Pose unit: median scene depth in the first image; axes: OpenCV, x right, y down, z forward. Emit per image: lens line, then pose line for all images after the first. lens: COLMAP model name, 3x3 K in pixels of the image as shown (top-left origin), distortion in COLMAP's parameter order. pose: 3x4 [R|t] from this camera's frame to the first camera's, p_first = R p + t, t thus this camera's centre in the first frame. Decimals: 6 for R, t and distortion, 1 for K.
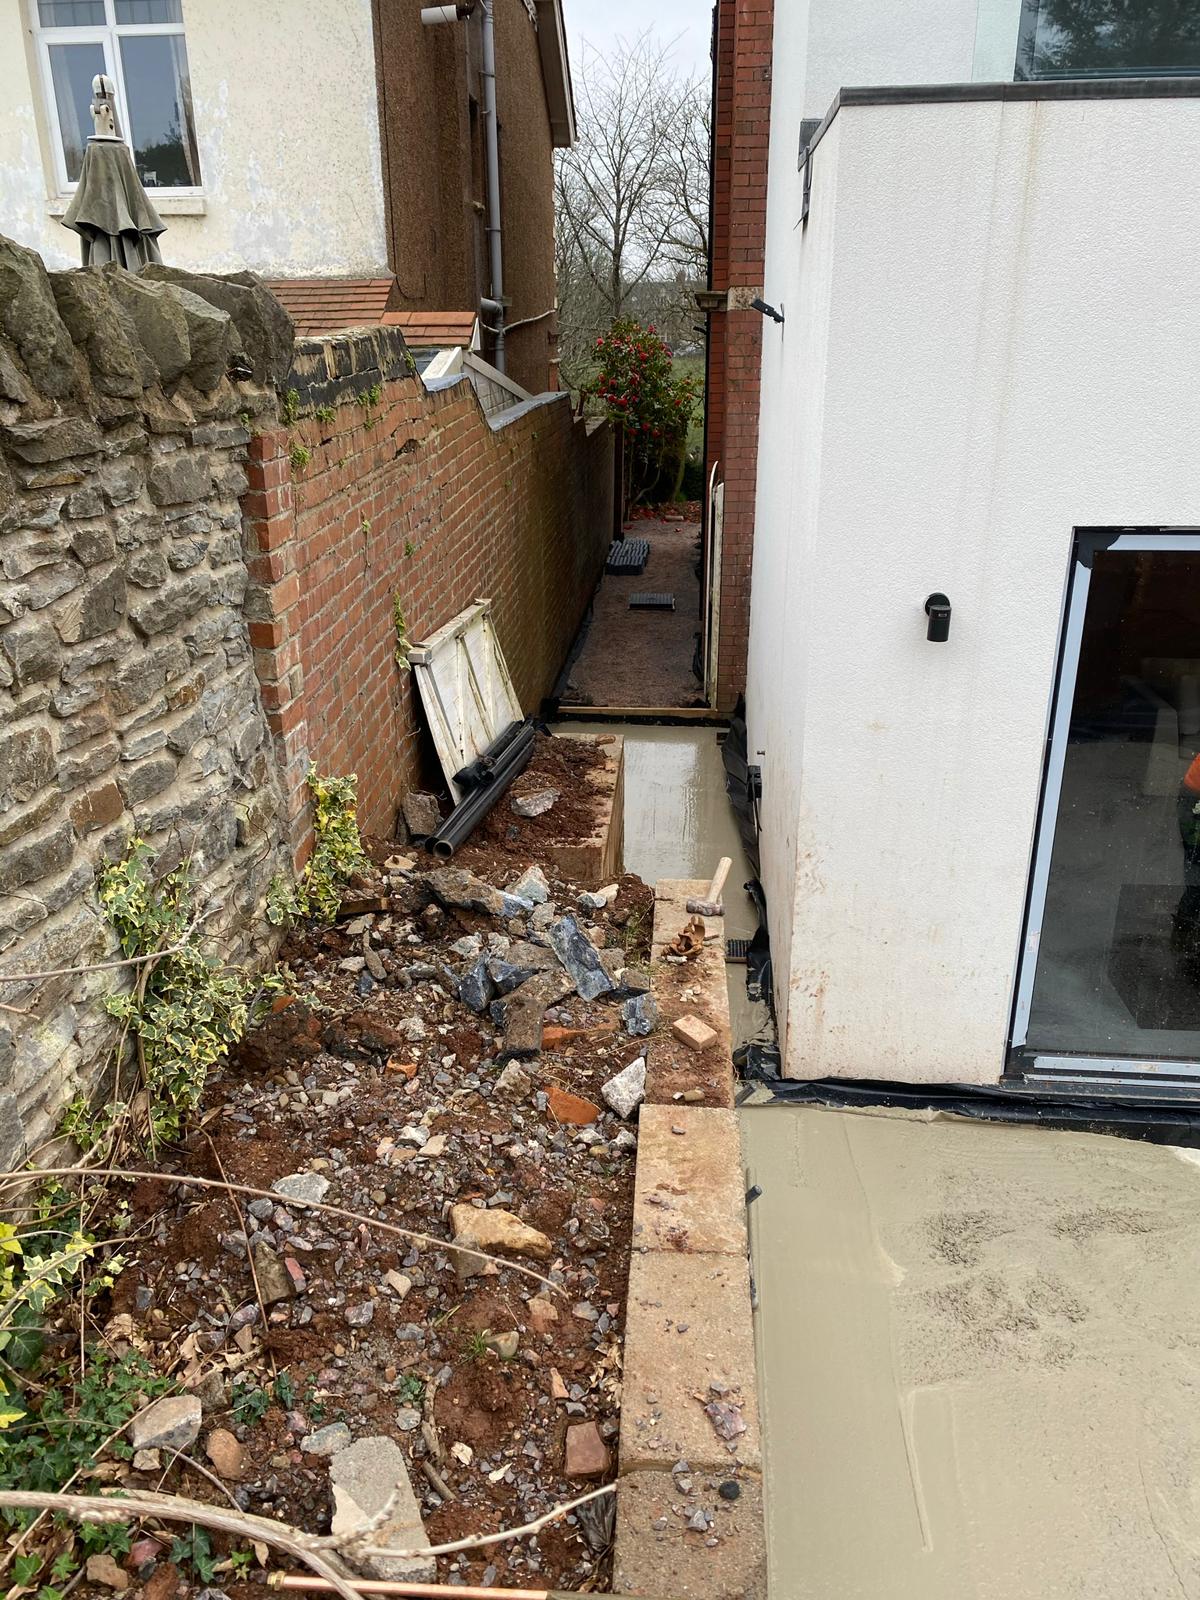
lens RADIAL K [[1240.8, 0, 603.0], [0, 1240.8, 805.1], [0, 0, 1]] dist [0.036436, -0.035780]
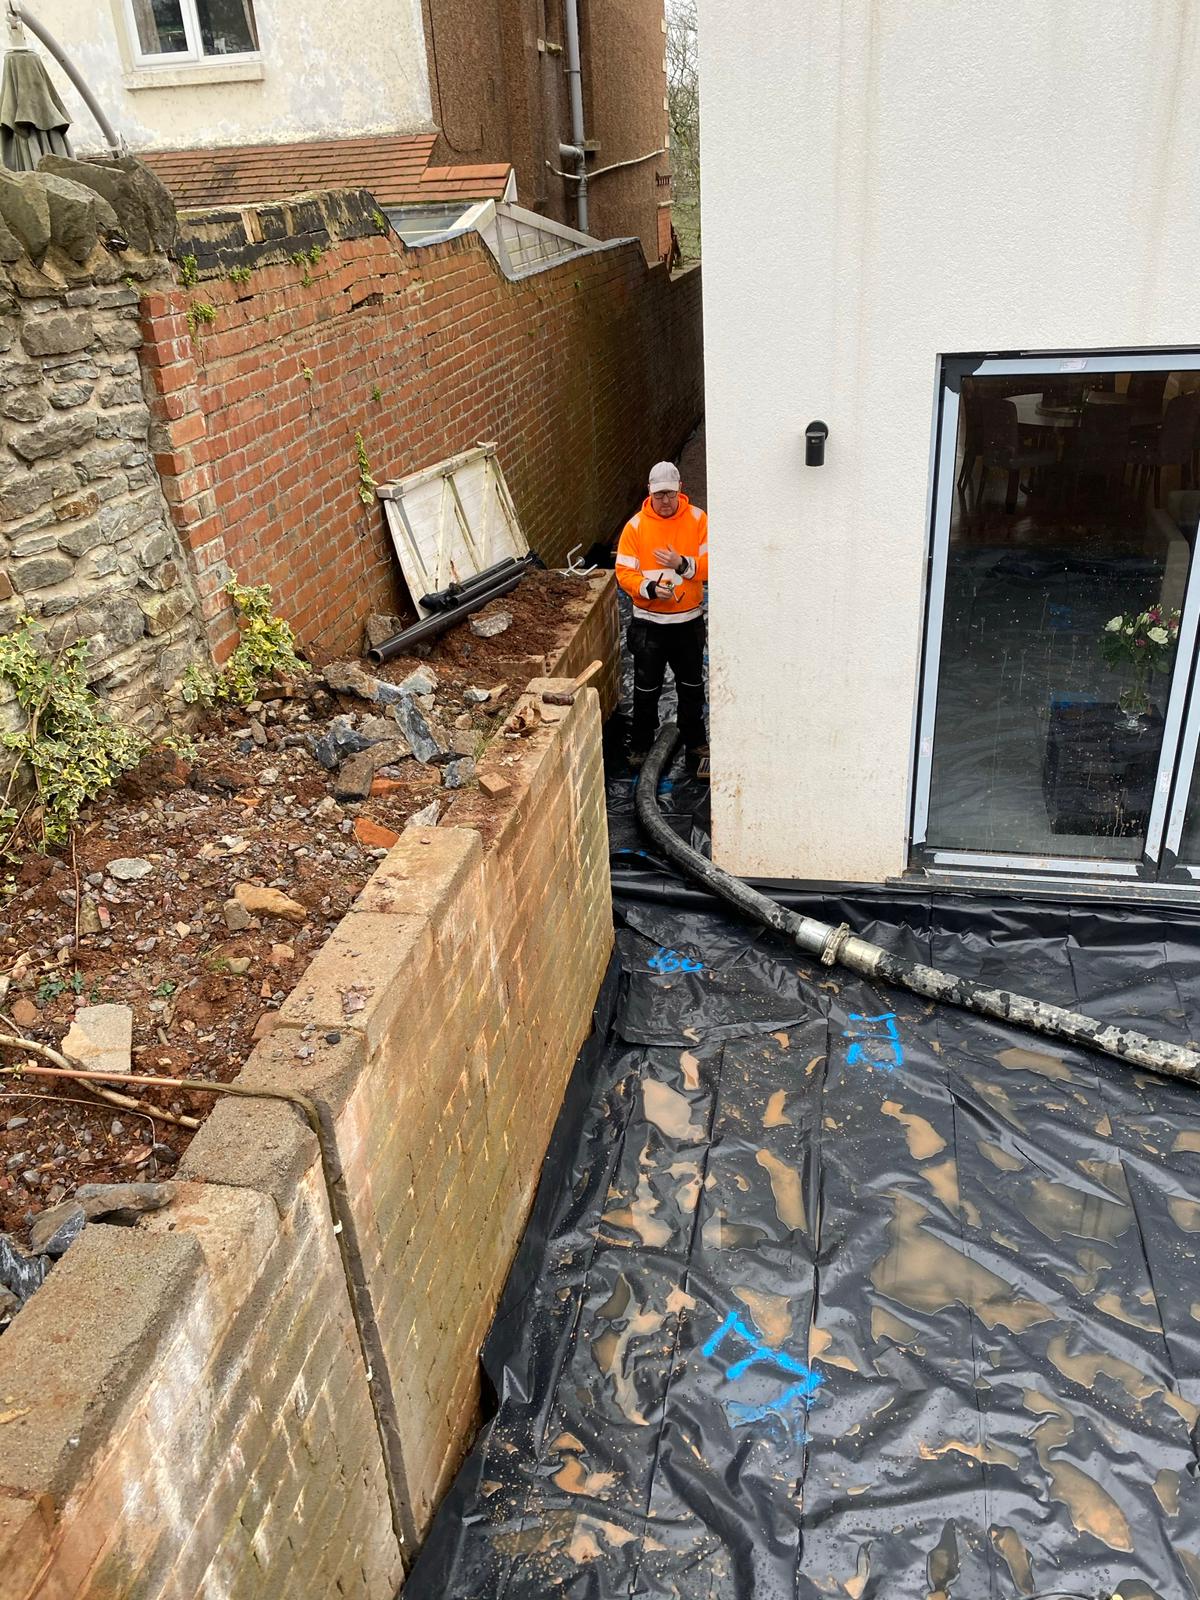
lens RADIAL K [[1240.8, 0, 594.0], [0, 1240.8, 796.3], [0, 0, 1]] dist [0.036436, -0.035780]
pose [[0.990802, 0.014315, -0.134558, 0.311860], [-0.000484, 0.994757, 0.102266, 0.062524], [0.135317, -0.101261, 0.985614, -0.187924]]
